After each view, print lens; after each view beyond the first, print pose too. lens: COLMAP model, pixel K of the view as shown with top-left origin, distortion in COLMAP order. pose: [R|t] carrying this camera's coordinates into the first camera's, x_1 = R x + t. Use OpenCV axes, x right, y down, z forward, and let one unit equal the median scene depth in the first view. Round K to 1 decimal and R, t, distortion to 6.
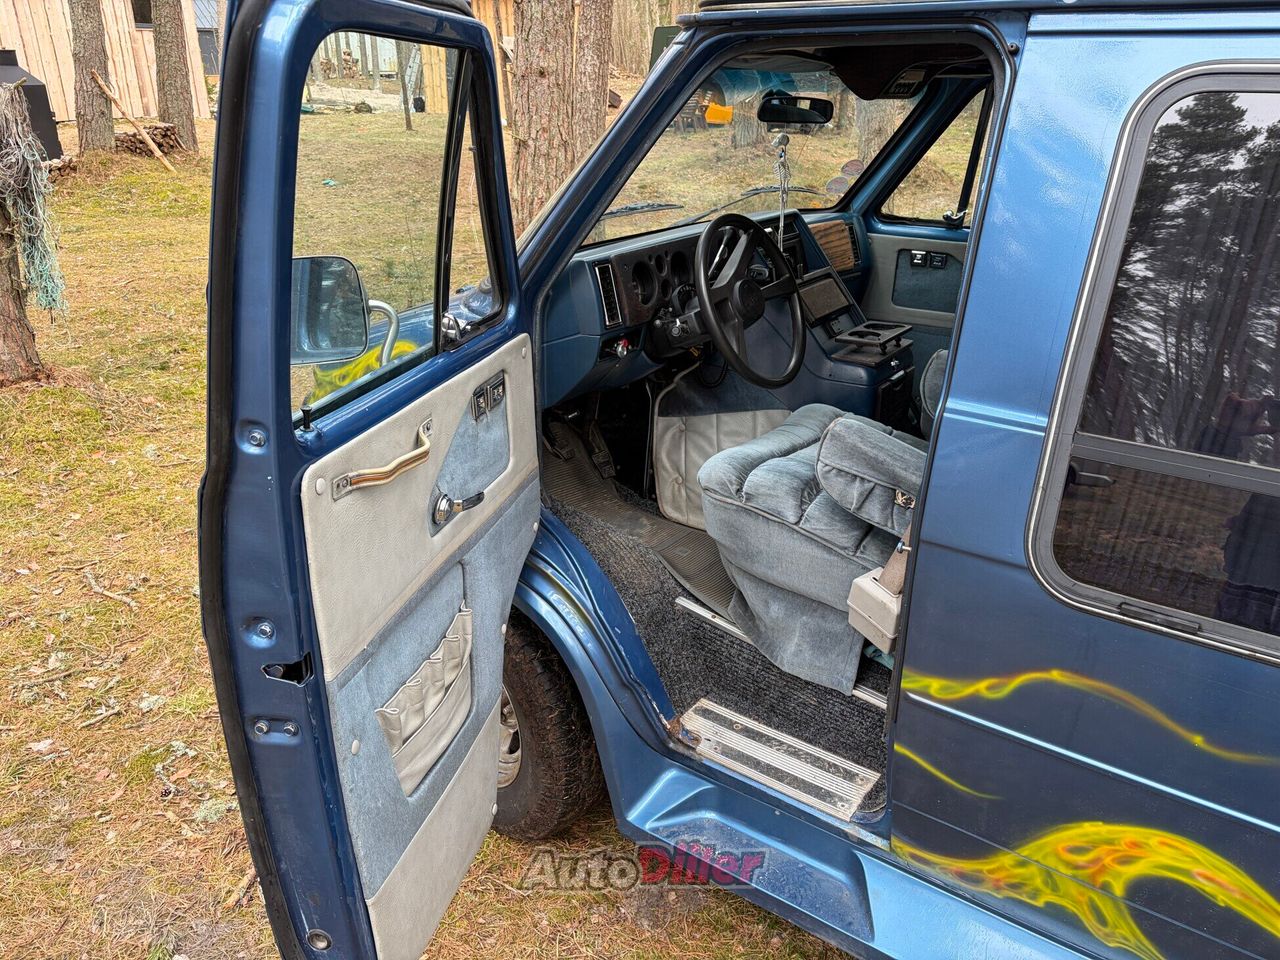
lens RADIAL K [[981.0, 0, 643.9], [0, 981.0, 486.1], [0, 0, 1]] dist [0.029138, -0.014846]
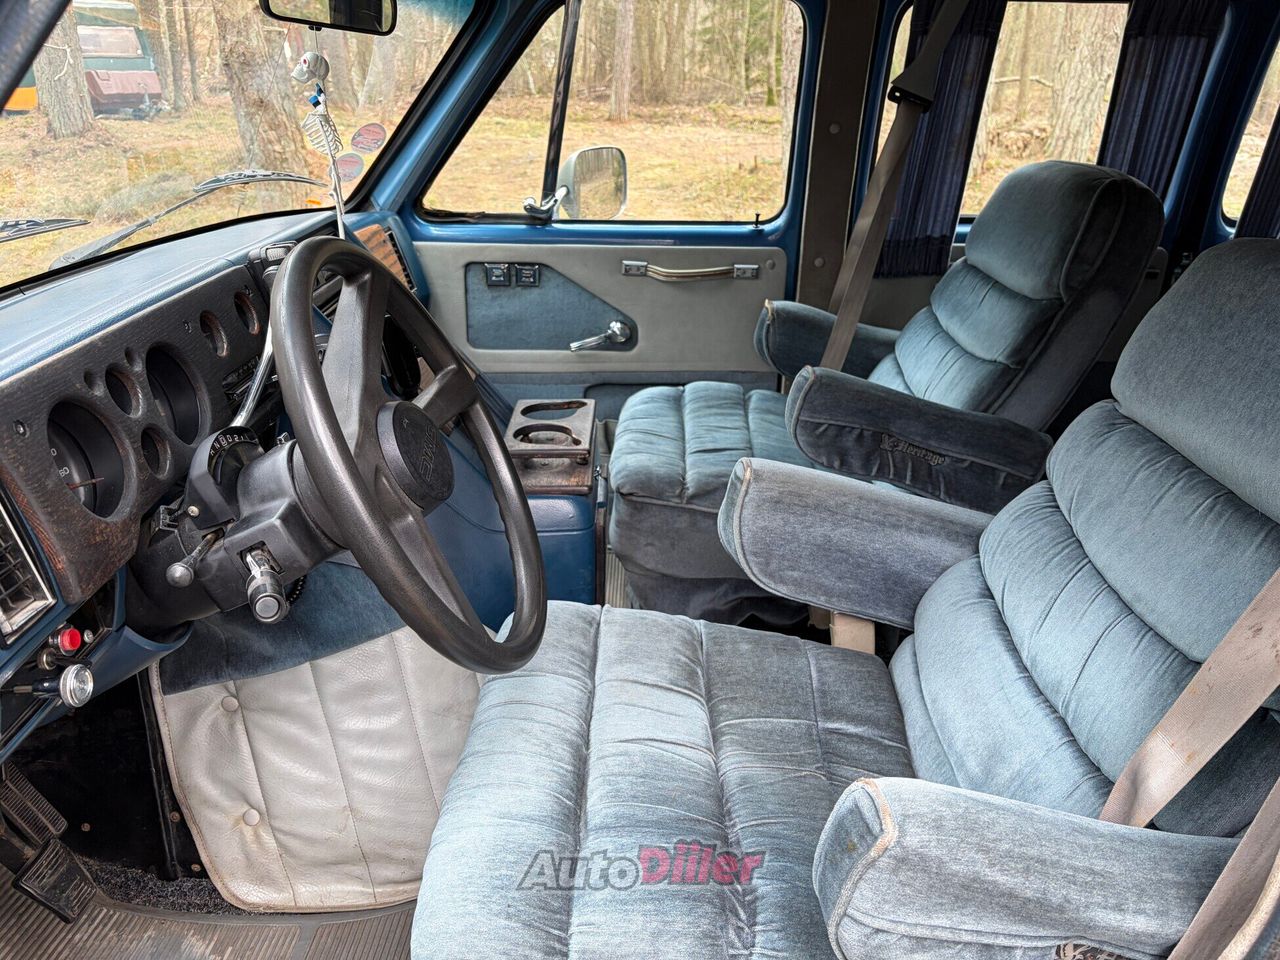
lens RADIAL K [[976.6, 0, 640.0], [0, 976.6, 495.6], [0, 0, 1]] dist [0.045996, -0.006876]
pose [[0.823214, -0.225048, 0.521222, -0.020887], [0.216245, 0.973166, 0.078648, -0.146517], [-0.524935, 0.047967, 0.849790, 0.496685]]
